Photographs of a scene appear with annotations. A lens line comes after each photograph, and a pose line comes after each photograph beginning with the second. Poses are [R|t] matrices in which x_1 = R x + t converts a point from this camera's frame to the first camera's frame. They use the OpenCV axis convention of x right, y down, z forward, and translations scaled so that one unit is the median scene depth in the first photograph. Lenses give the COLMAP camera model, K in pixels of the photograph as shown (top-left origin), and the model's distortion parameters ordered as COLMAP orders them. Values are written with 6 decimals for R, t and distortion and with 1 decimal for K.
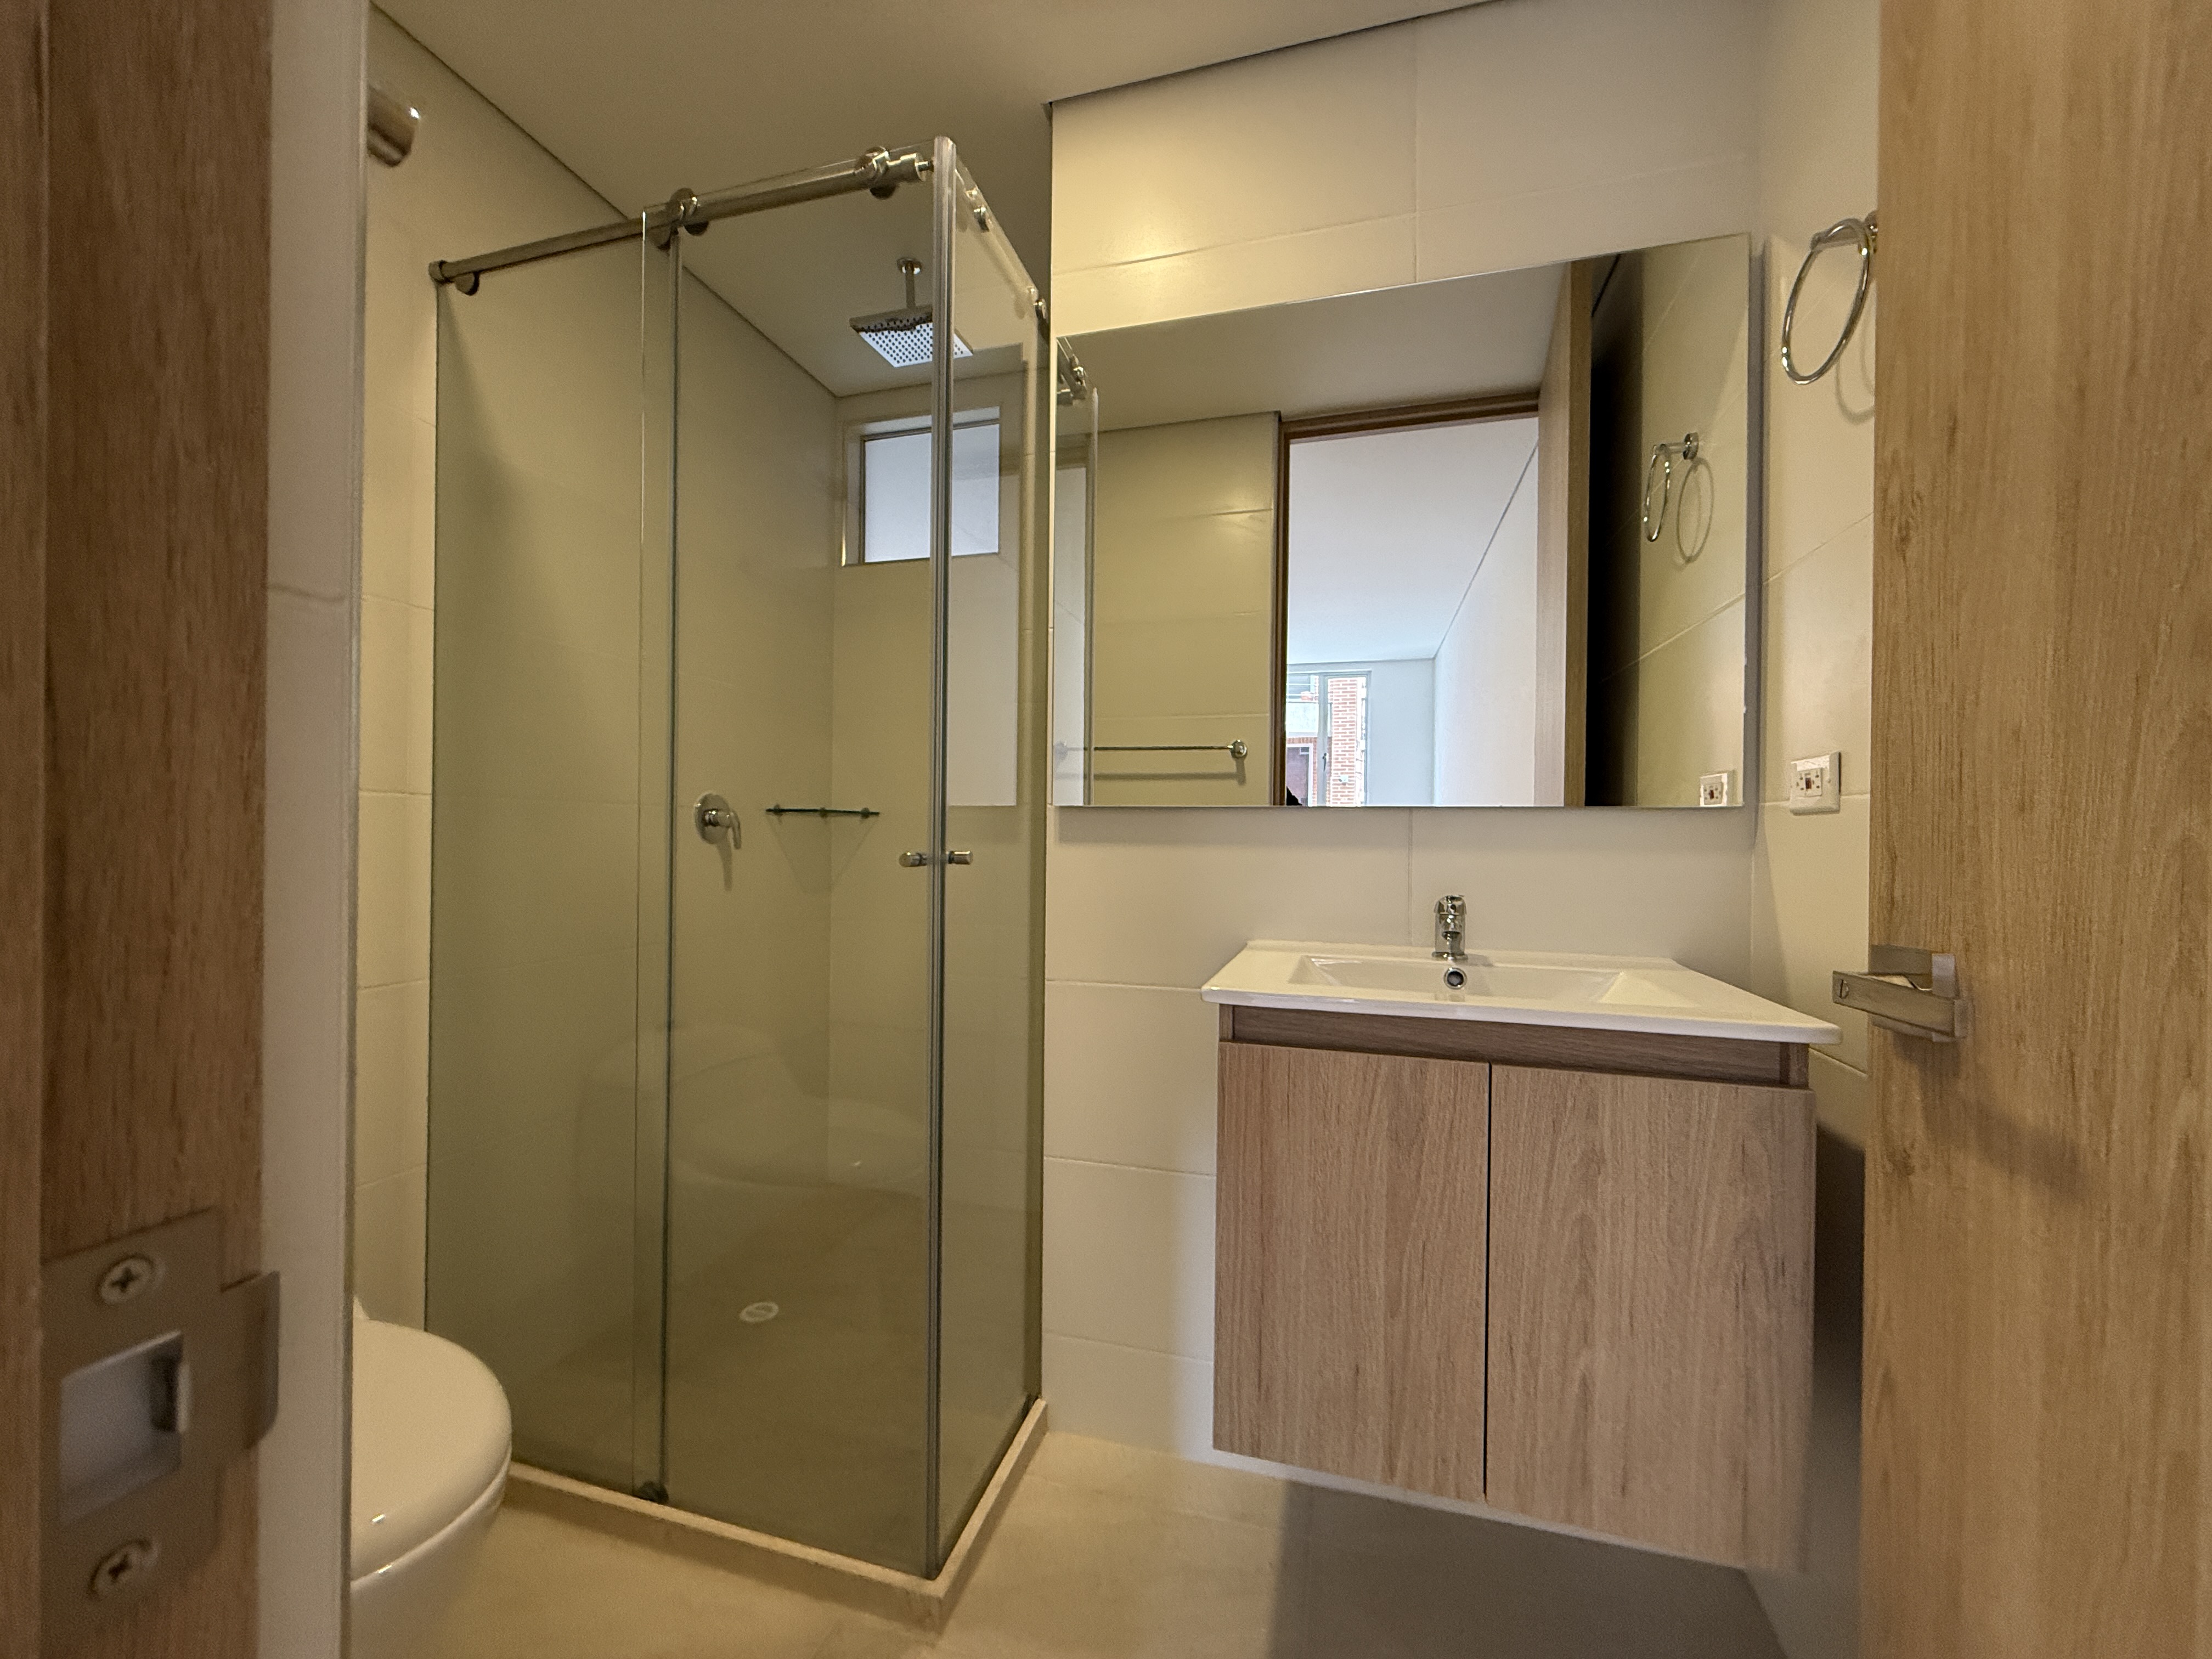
lens RADIAL K [[880.0, 0, 1103.0], [0, 880.0, 834.0], [0, 0, 1]] dist [-0.000332, -0.000540]
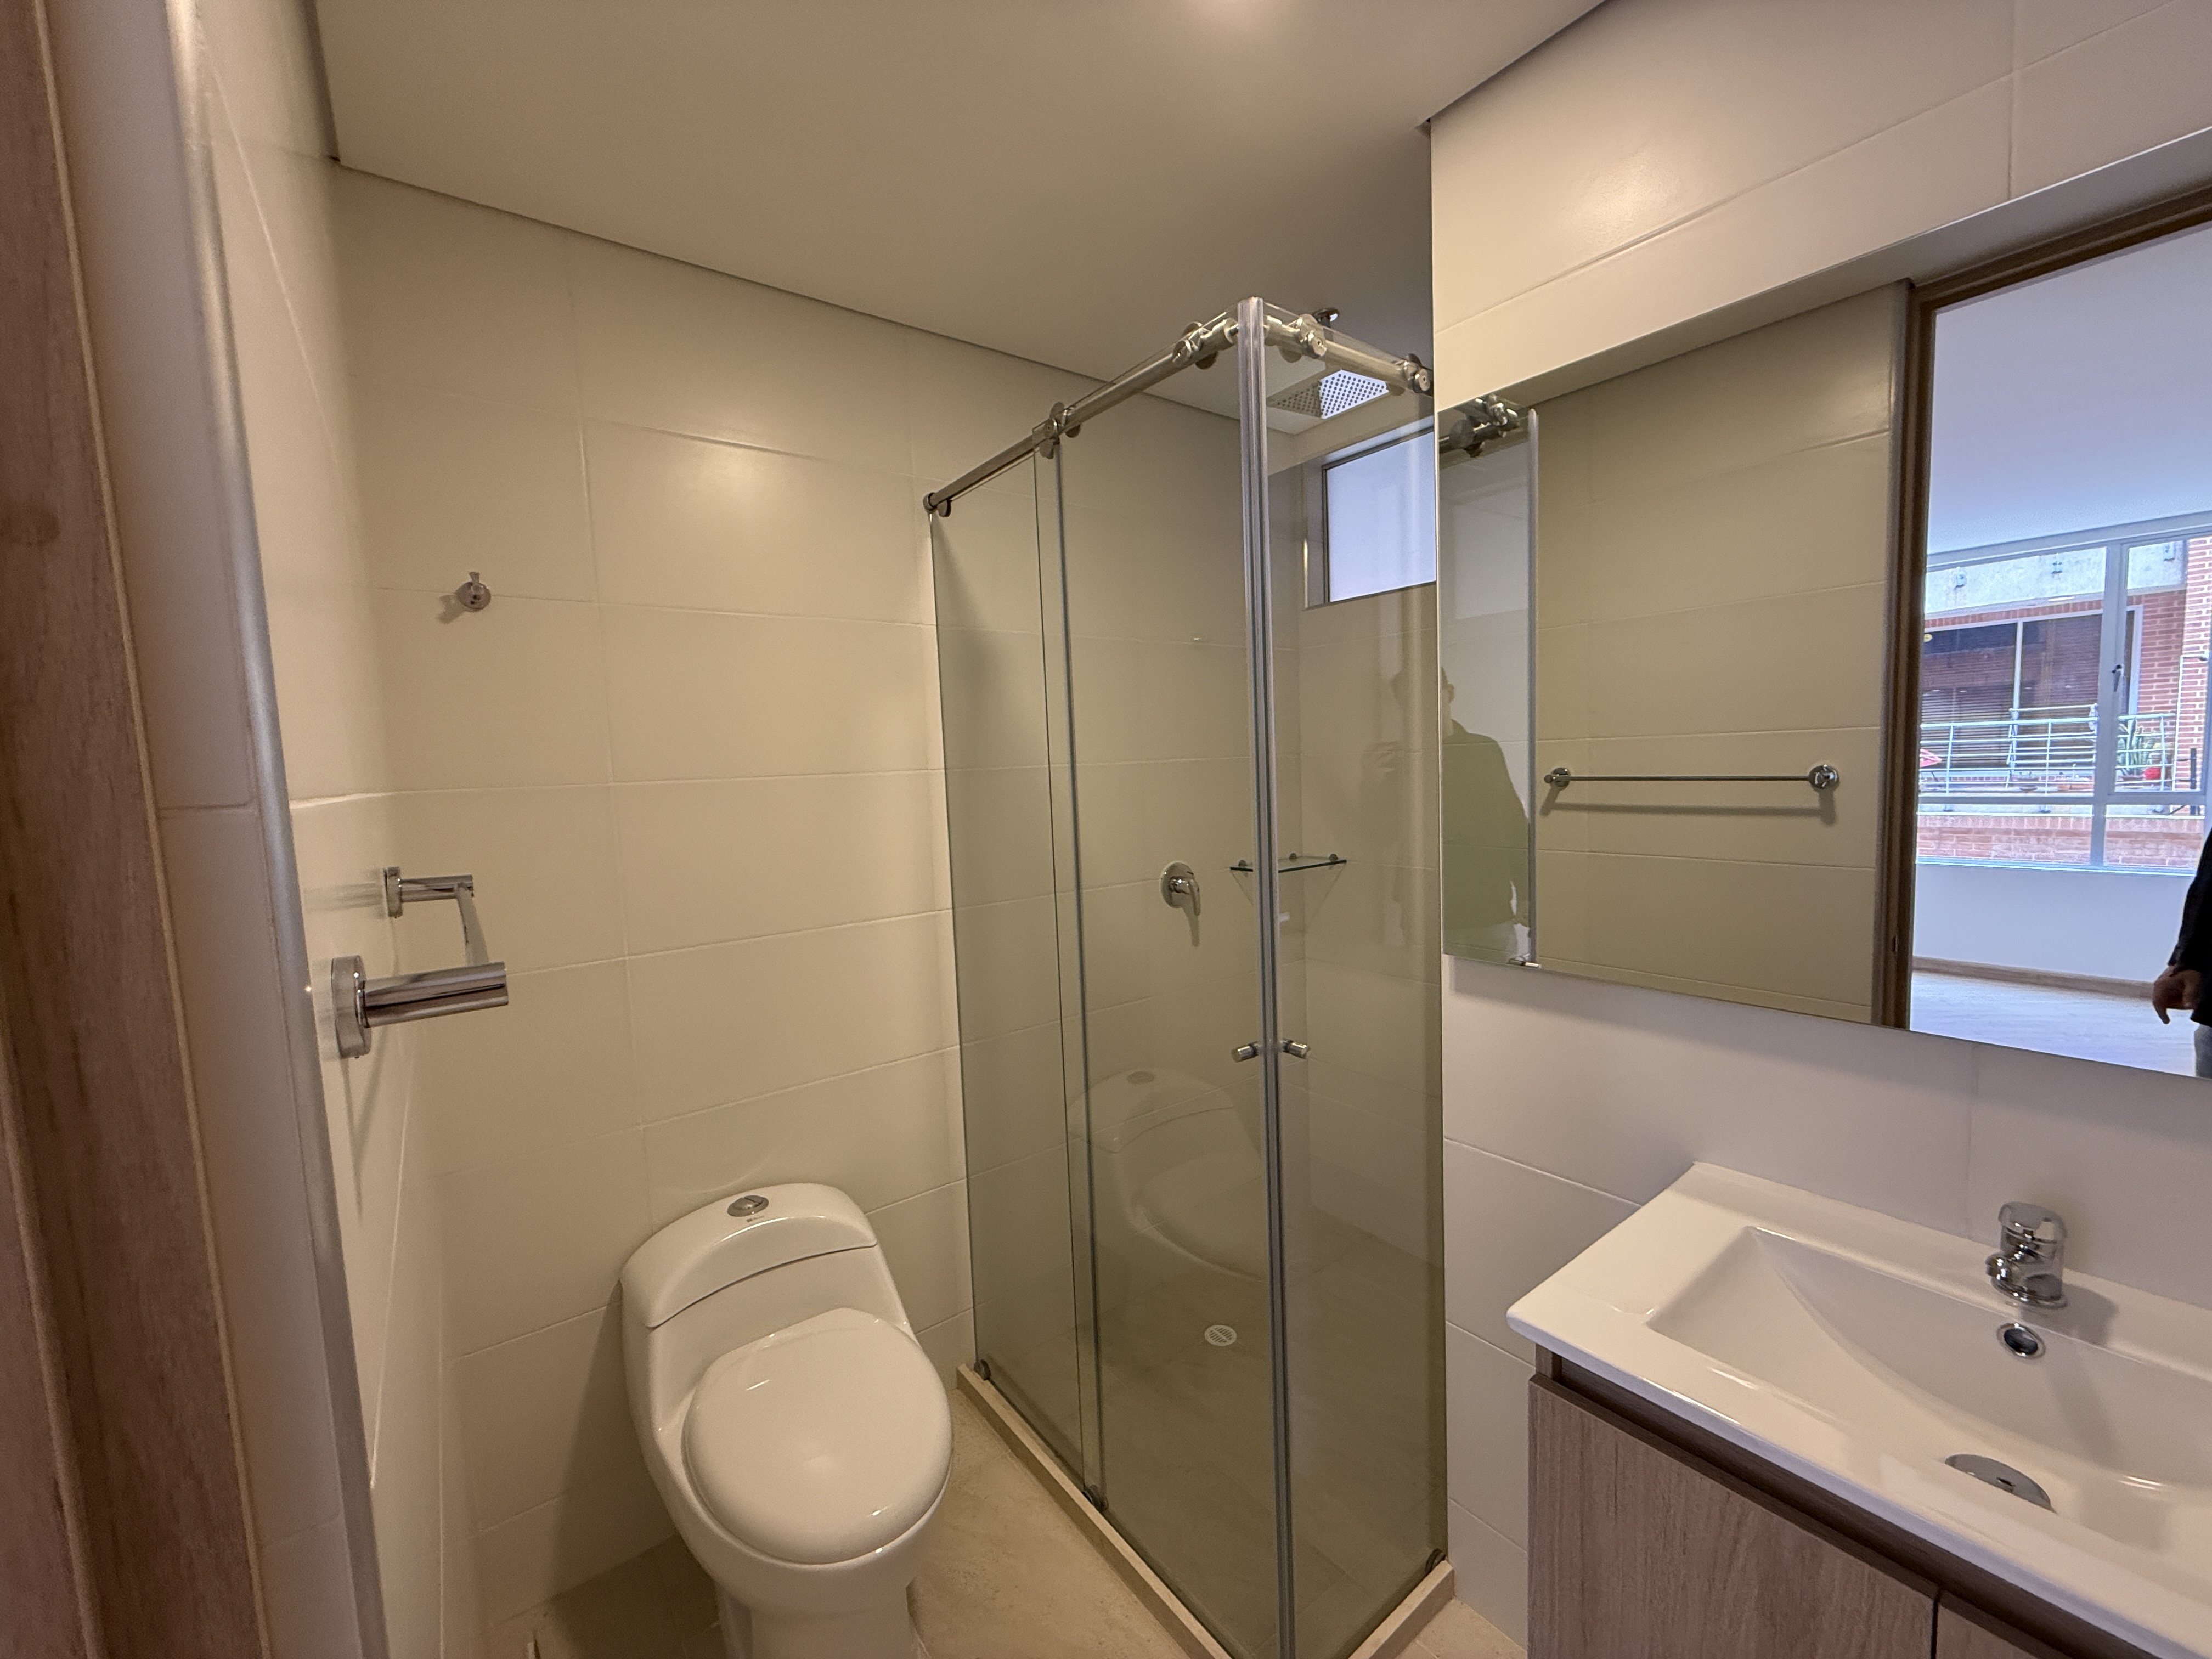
lens RADIAL K [[880.0, 0, 1103.0], [0, 880.0, 834.0], [0, 0, 1]] dist [-0.000332, -0.000540]
pose [[0.800688, 0.007211, -0.599038, 0.209033], [0.049229, 0.995754, 0.077788, -0.251123], [0.597055, -0.091774, 0.796934, 0.095528]]
